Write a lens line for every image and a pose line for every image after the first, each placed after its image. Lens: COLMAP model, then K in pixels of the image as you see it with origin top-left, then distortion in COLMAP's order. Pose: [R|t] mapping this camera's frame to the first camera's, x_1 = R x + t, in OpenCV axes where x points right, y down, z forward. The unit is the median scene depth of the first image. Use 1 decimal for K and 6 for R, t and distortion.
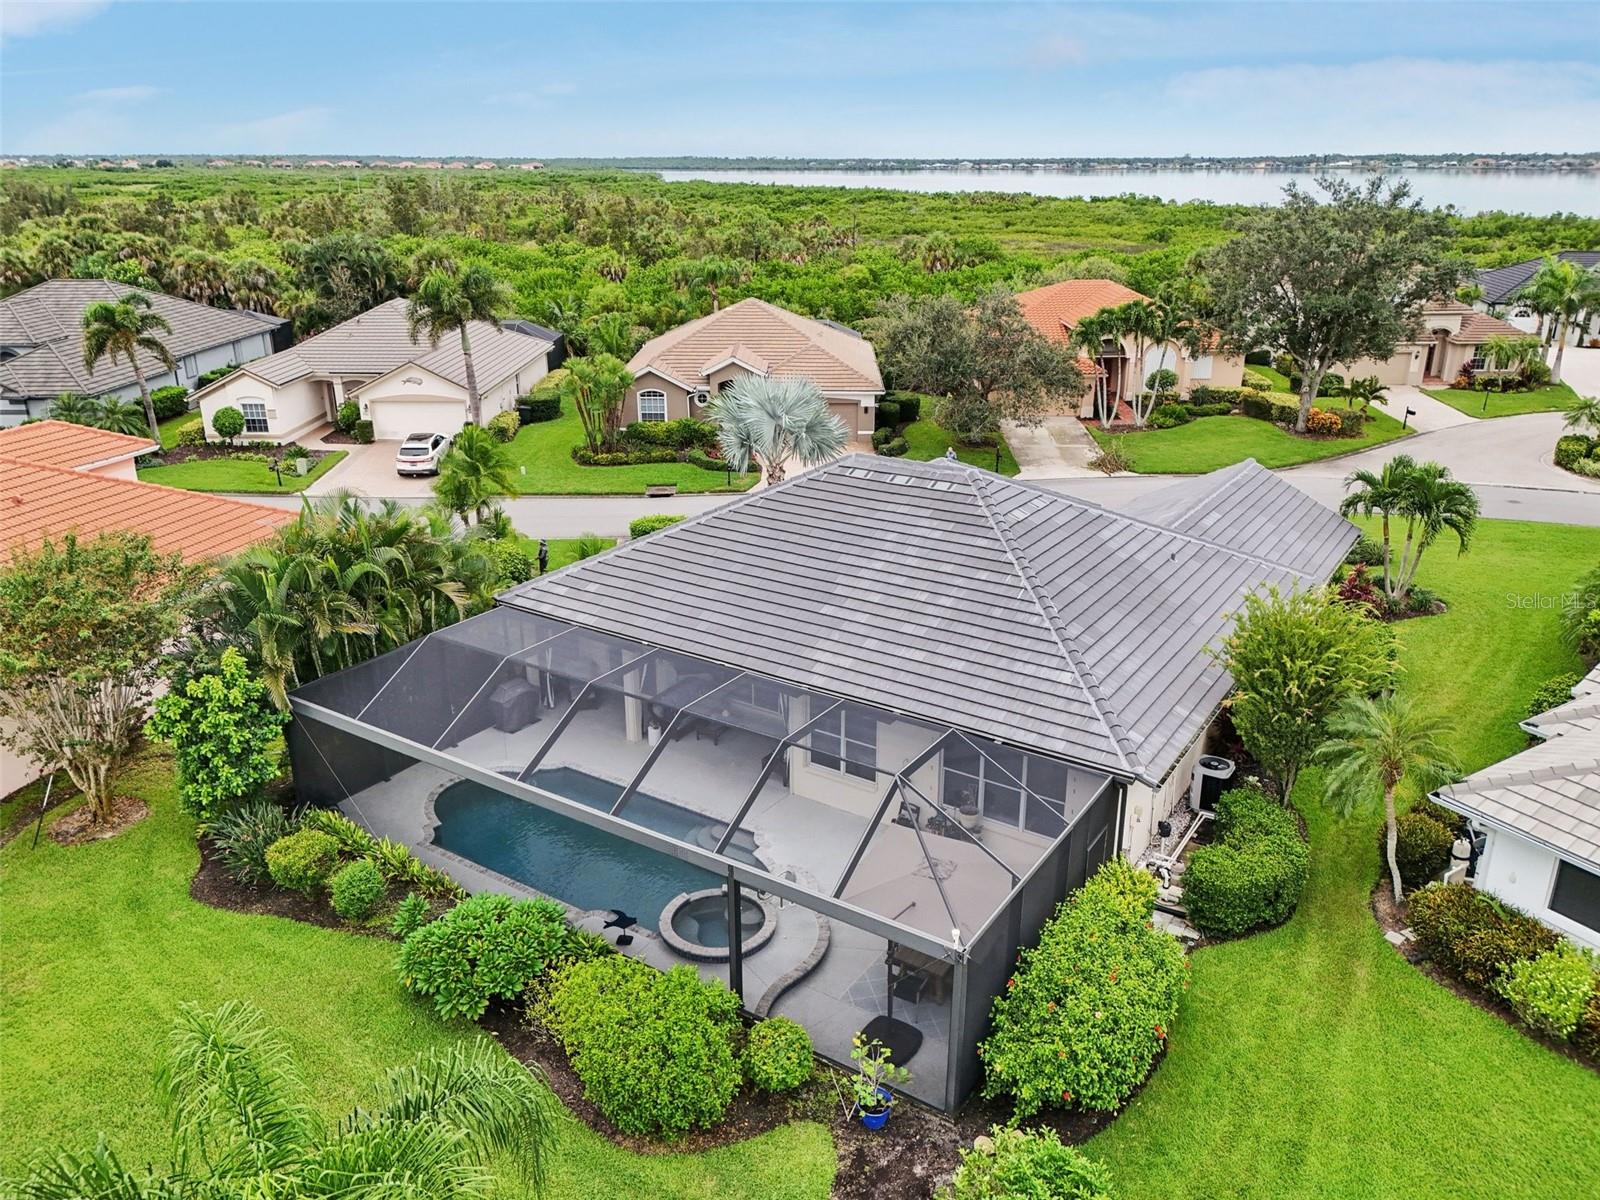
lens RADIAL K [[1196.2, 0, 816.1], [0, 1196.2, 602.6], [0, 0, 1]] dist [0.068295, -0.070798]
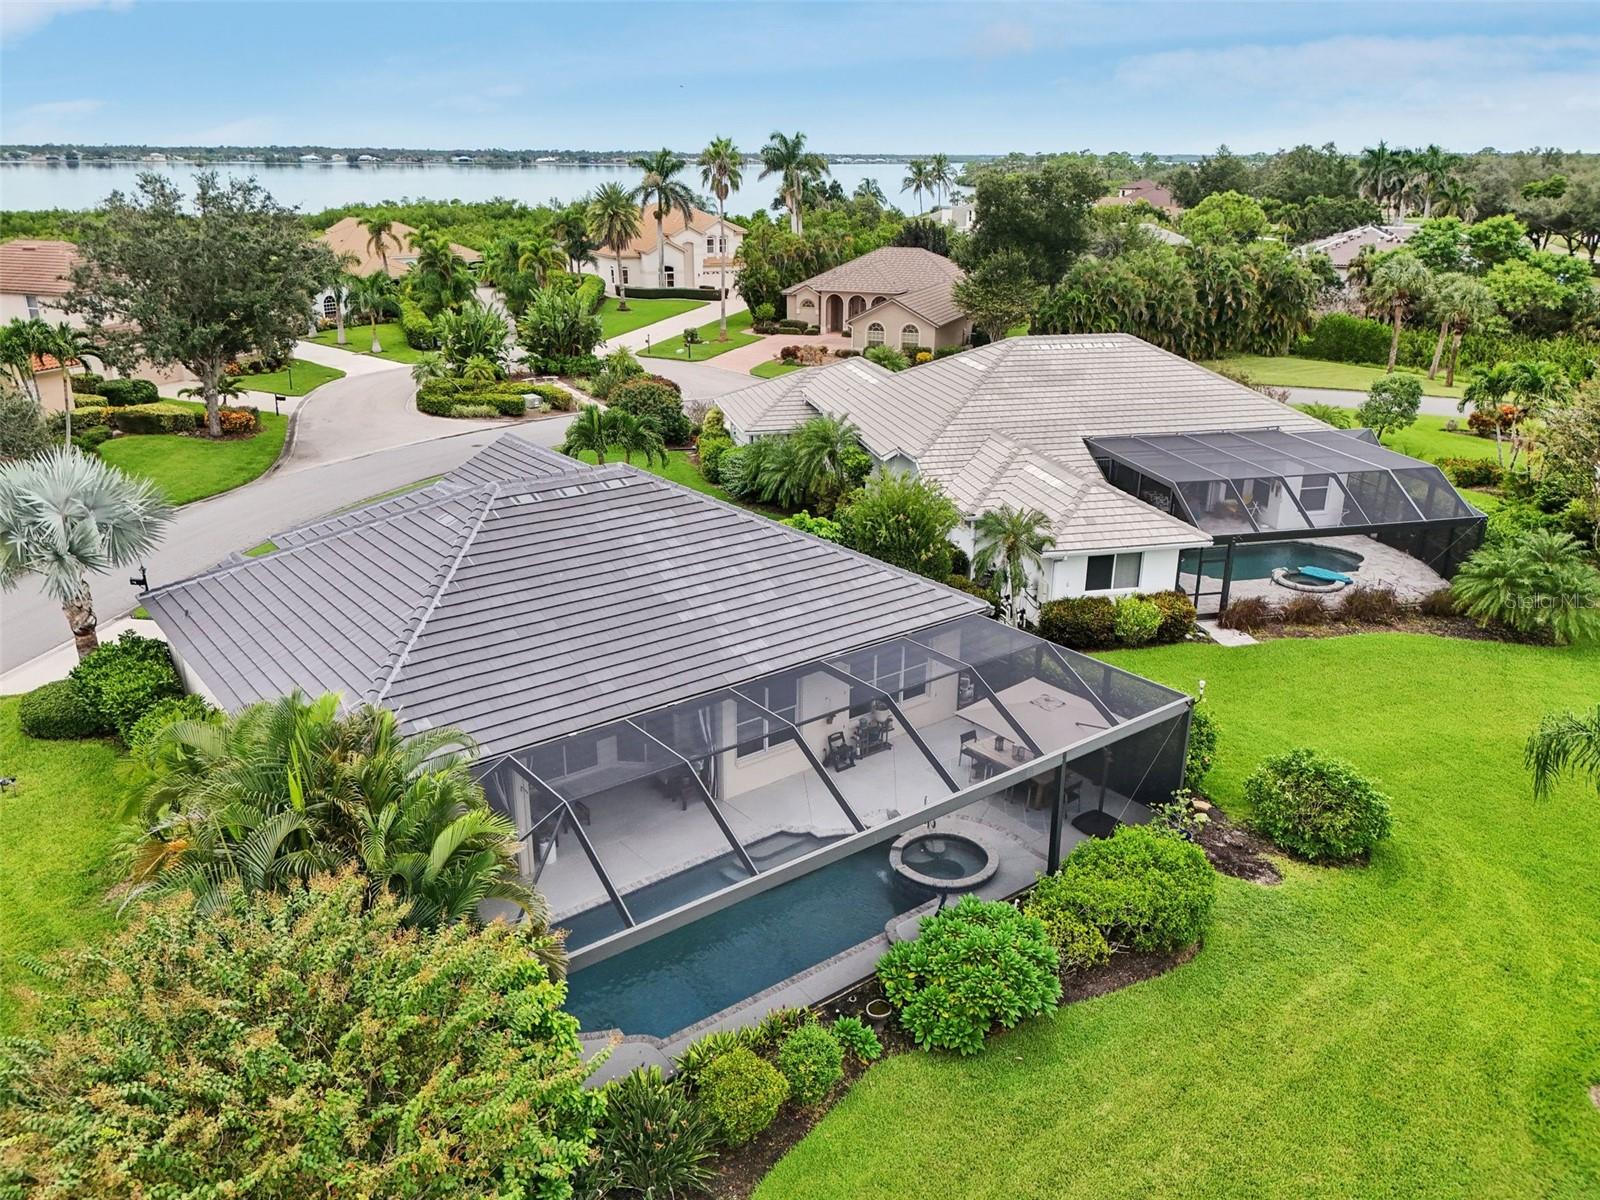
lens RADIAL K [[1196.2, 0, 808.4], [0, 1196.2, 627.1], [0, 0, 1]] dist [0.068295, -0.070798]
pose [[0.318462, -0.342422, 0.883928, -0.376836], [0.320309, 0.916502, 0.239639, -0.085803], [-0.892179, 0.206814, 0.401552, 0.230956]]
